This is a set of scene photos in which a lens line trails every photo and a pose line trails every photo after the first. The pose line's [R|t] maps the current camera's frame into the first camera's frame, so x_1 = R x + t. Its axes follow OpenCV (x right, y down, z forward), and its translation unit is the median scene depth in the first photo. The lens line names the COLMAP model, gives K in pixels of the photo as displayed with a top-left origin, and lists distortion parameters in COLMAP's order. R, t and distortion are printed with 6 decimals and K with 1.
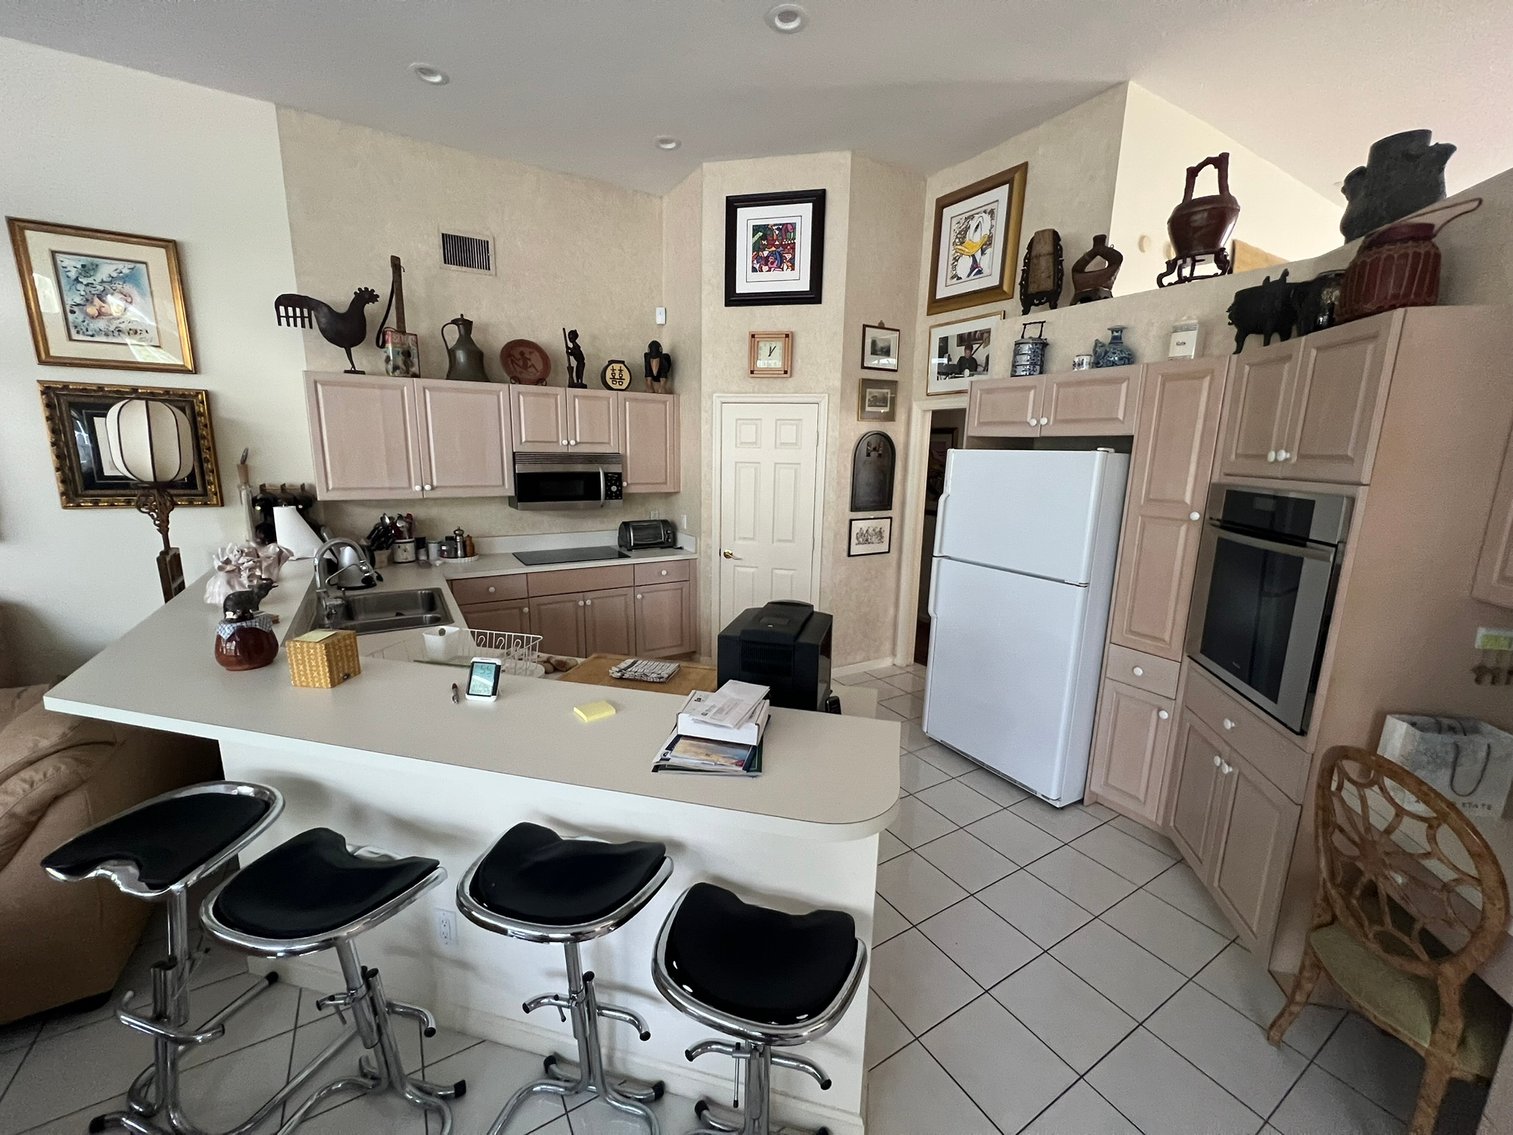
lens RADIAL K [[600.9, 0, 758.5], [0, 600.9, 566.4], [0, 0, 1]] dist [-0.000813, -0.000560]
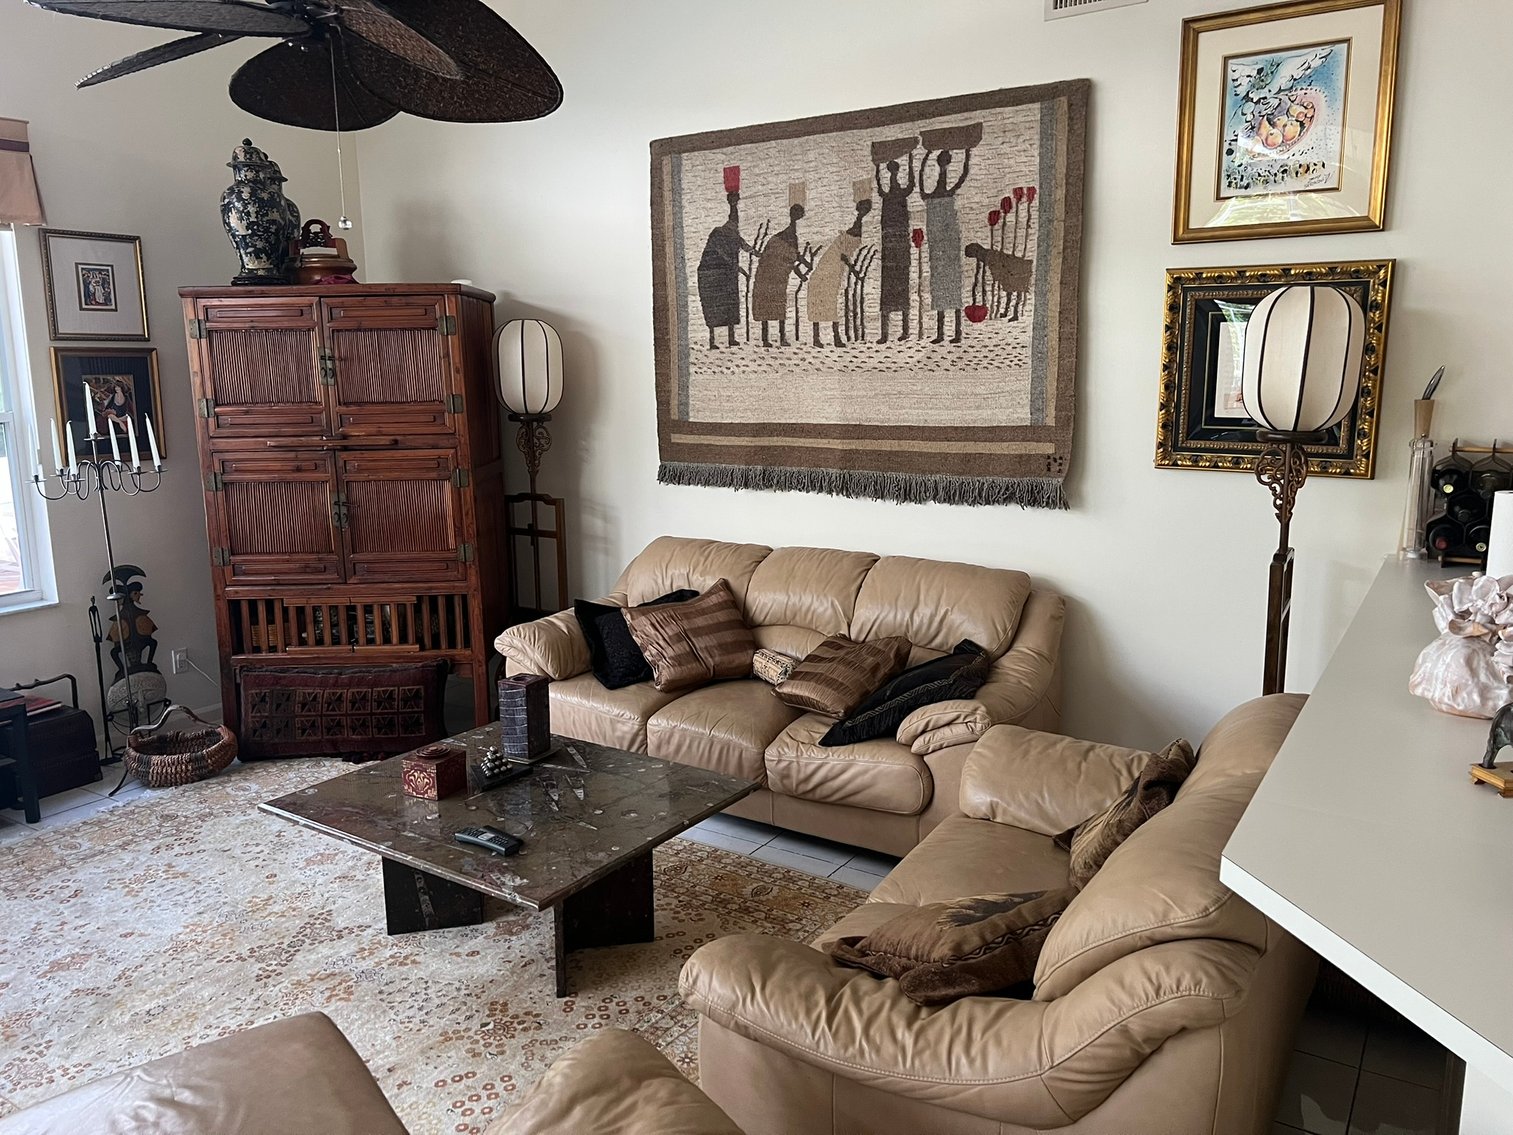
lens RADIAL K [[1138.3, 0, 743.3], [0, 1138.3, 567.1], [0, 0, 1]] dist [0.056785, -0.060683]
pose [[0.424592, 0.138789, -0.894684, -0.237964], [-0.157198, 0.984473, 0.078116, -0.018083], [0.891633, 0.107475, 0.439817, 0.079176]]
